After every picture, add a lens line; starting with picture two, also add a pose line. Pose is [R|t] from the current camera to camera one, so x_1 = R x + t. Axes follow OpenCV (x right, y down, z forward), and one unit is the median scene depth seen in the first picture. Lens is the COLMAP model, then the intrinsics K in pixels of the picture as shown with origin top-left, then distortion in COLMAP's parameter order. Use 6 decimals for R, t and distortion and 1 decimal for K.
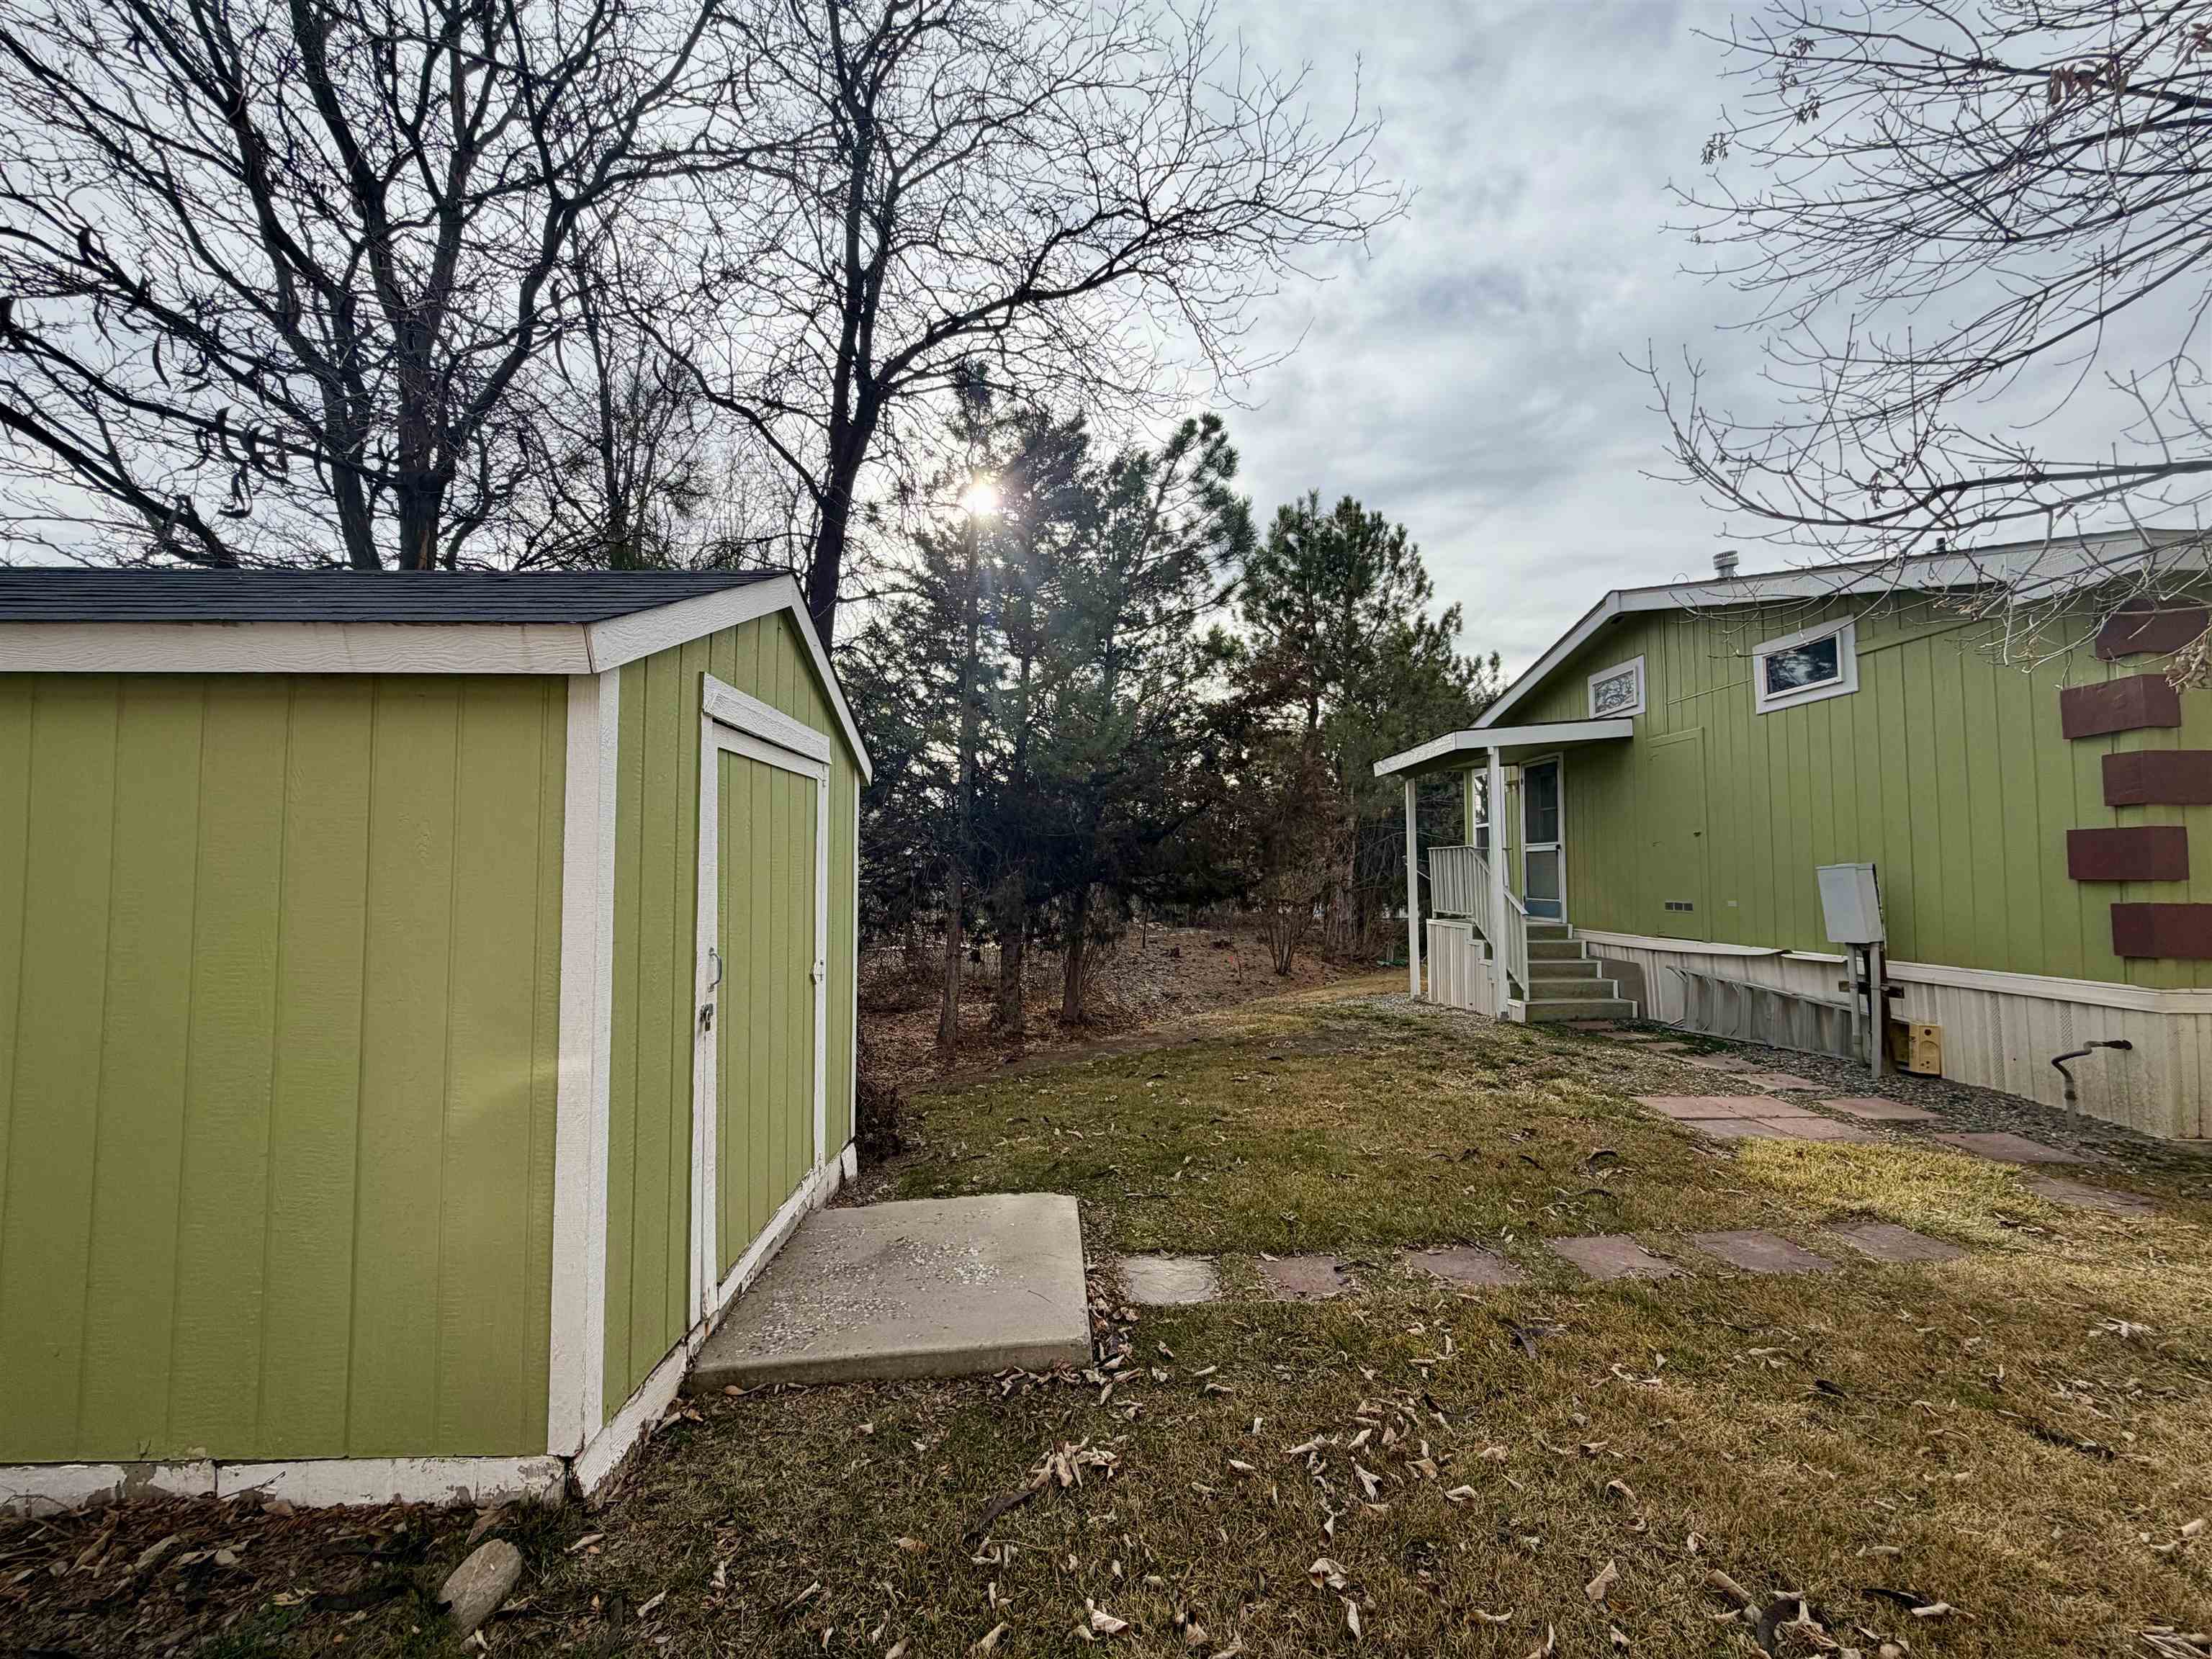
lens RADIAL K [[878.6, 0, 1119.4], [0, 878.6, 832.0], [0, 0, 1]] dist [0.002699, 0.001010]
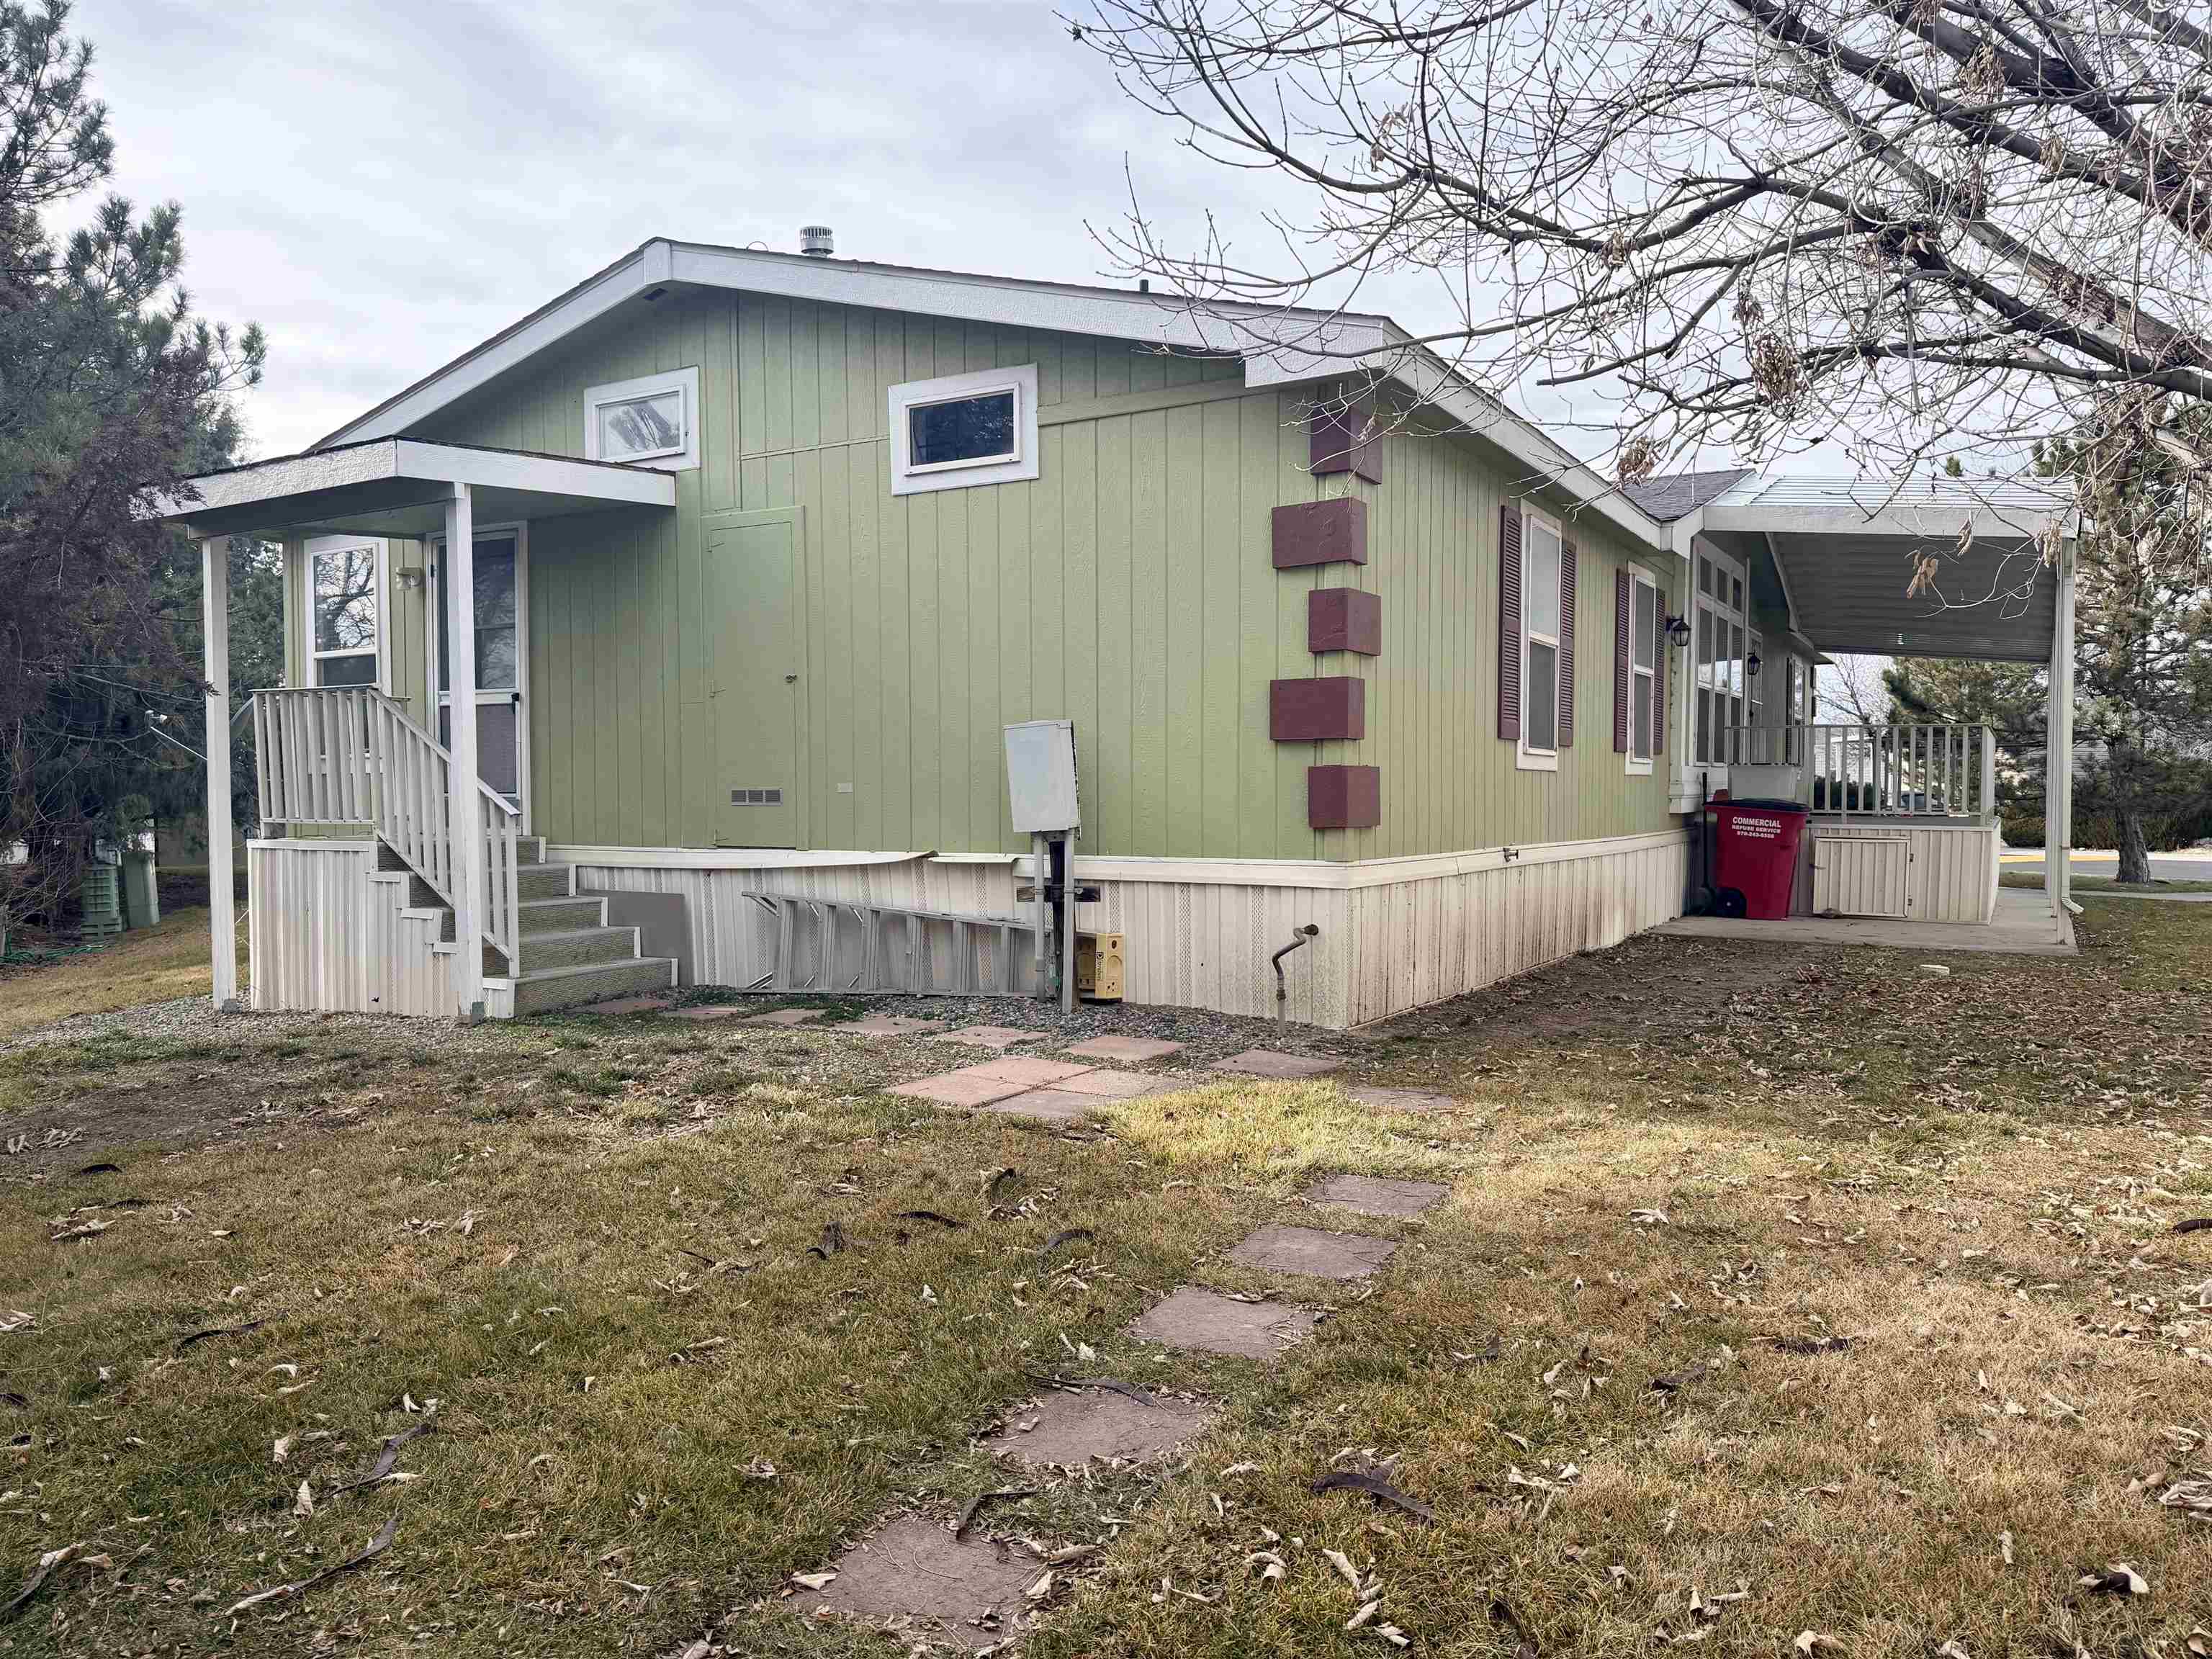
lens RADIAL K [[1528.3, 0, 1111.9], [0, 1528.3, 850.7], [0, 0, 1]] dist [0.039438, -0.040632]
pose [[0.552364, -0.035802, 0.832834, -0.169373], [-0.039512, 0.996830, 0.069058, 0.054997], [-0.832666, -0.071052, 0.549198, 0.280928]]
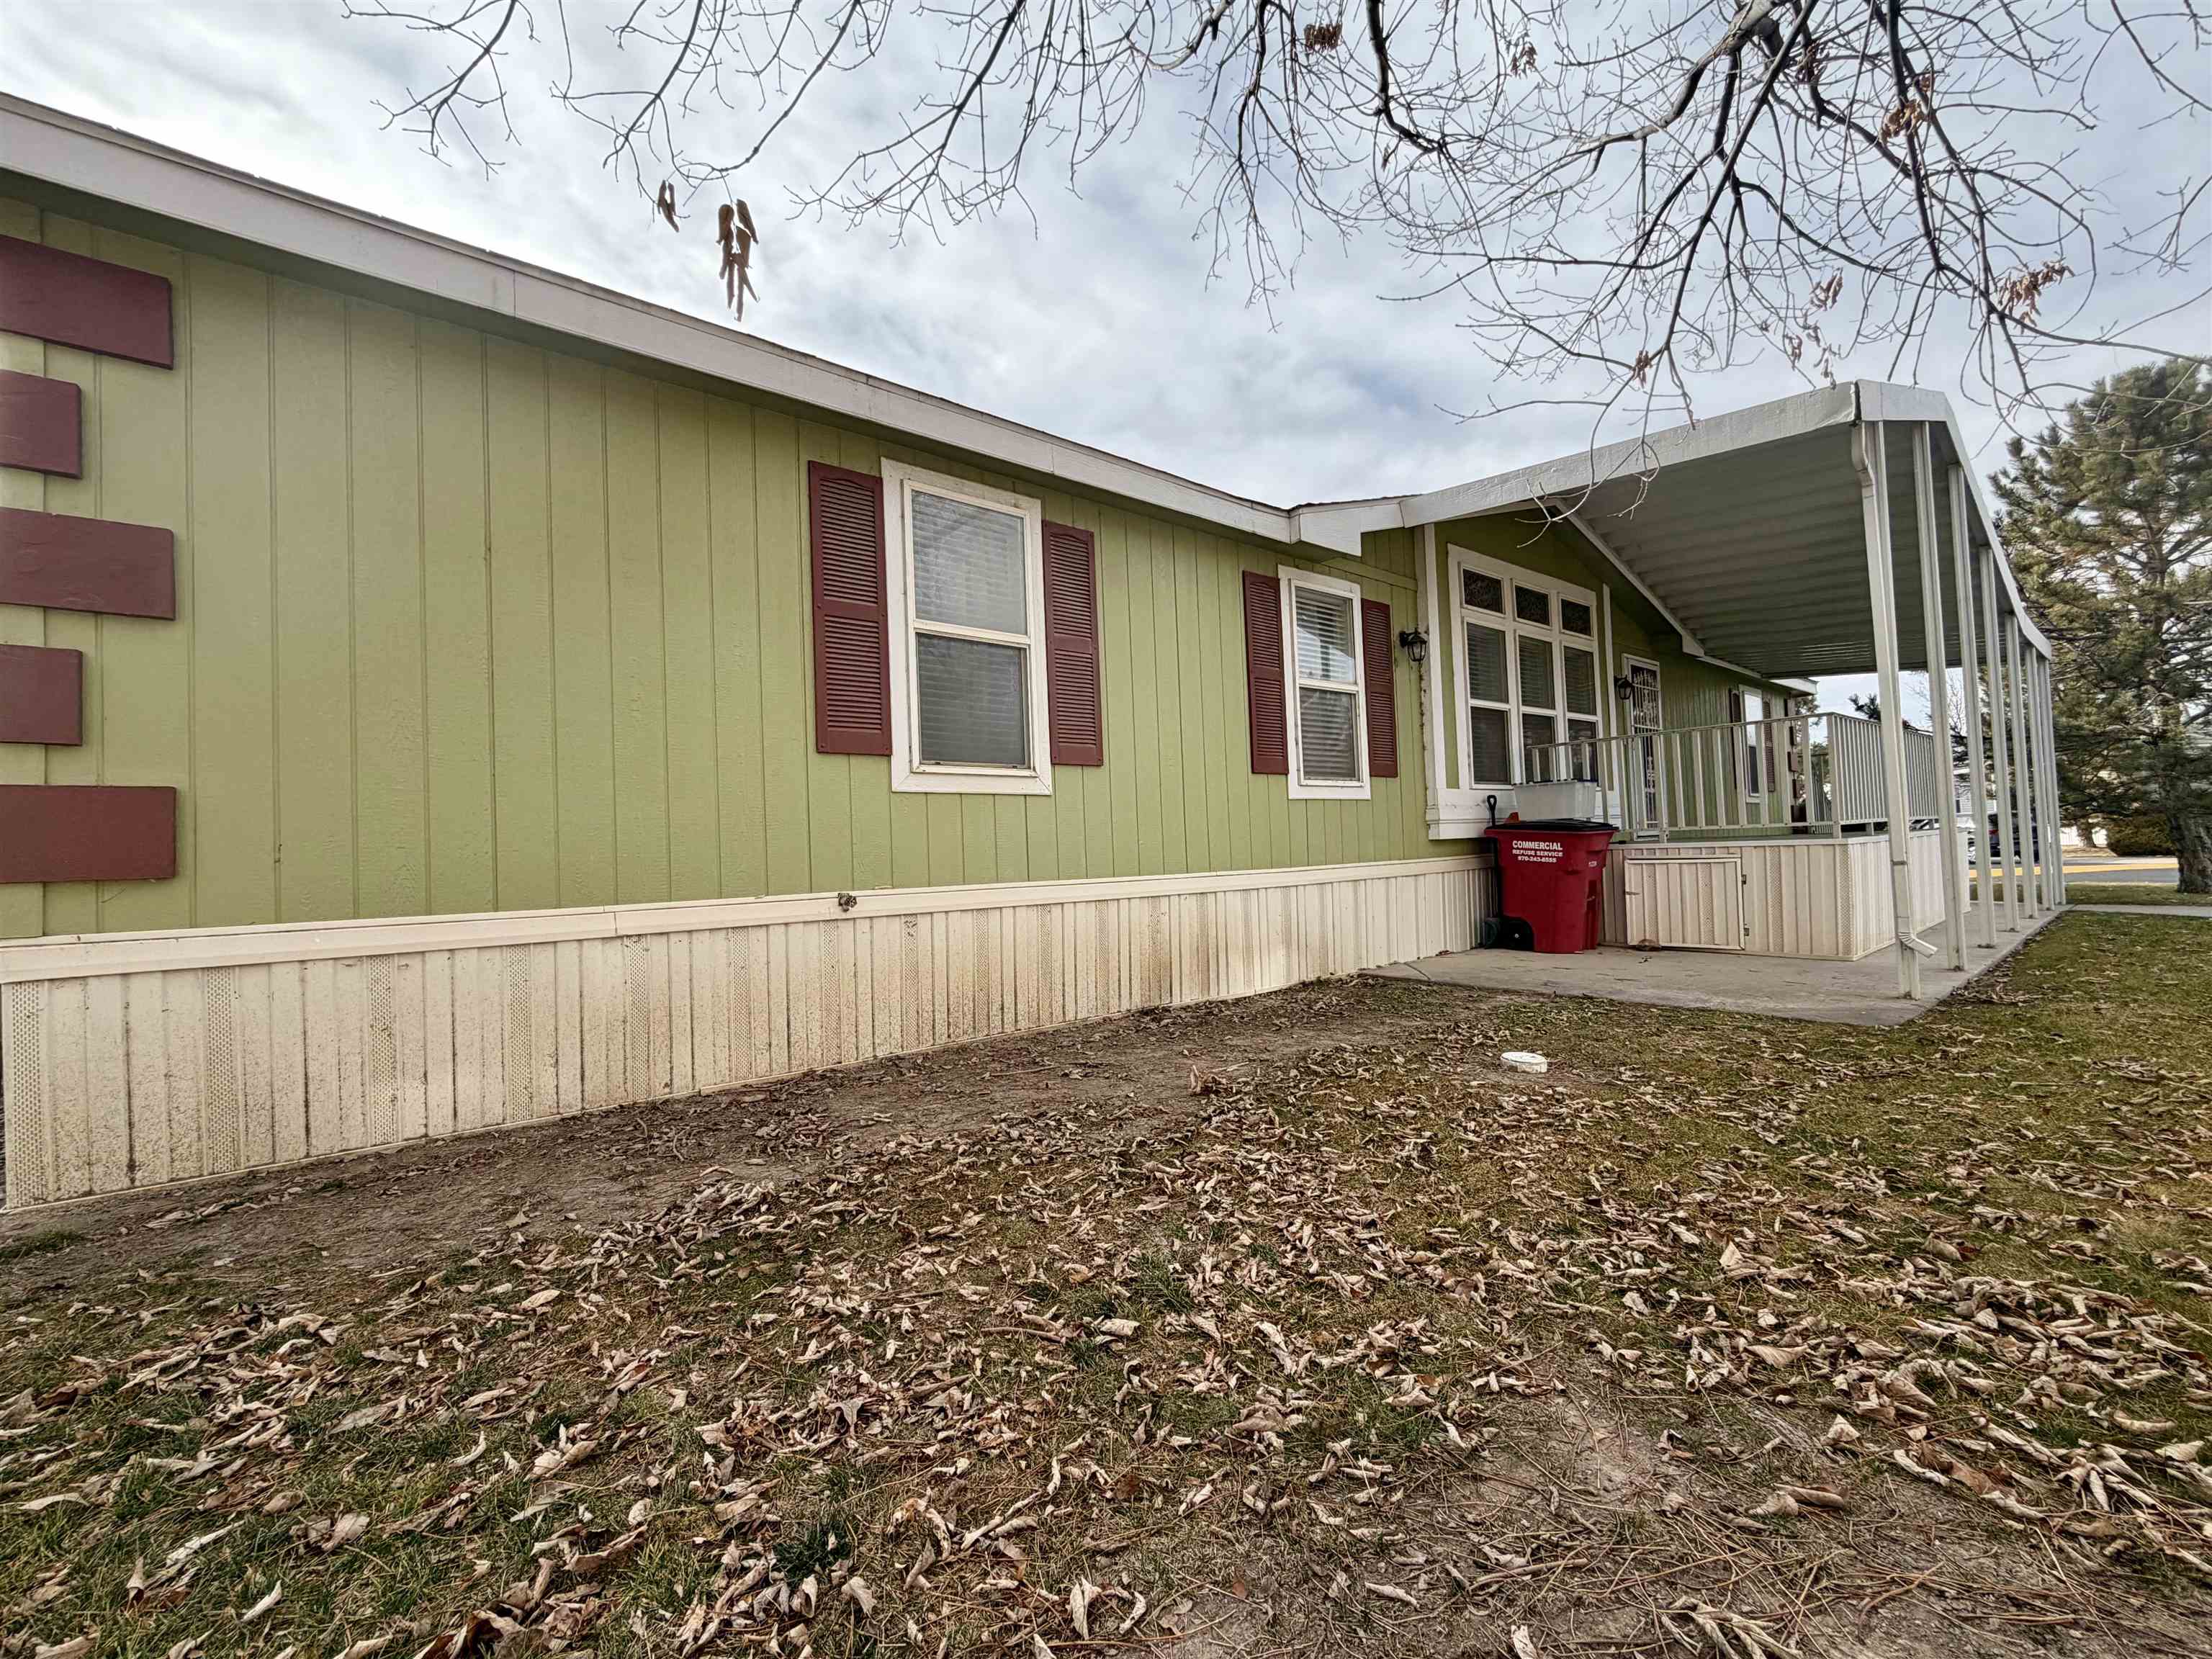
lens RADIAL K [[878.6, 0, 1111.0], [0, 878.6, 819.7], [0, 0, 1]] dist [0.002699, 0.001010]
pose [[0.800490, -0.013541, 0.599193, 1.097534], [0.007916, 0.999896, 0.012021, 0.079120], [-0.599293, -0.004879, 0.800515, 0.127286]]
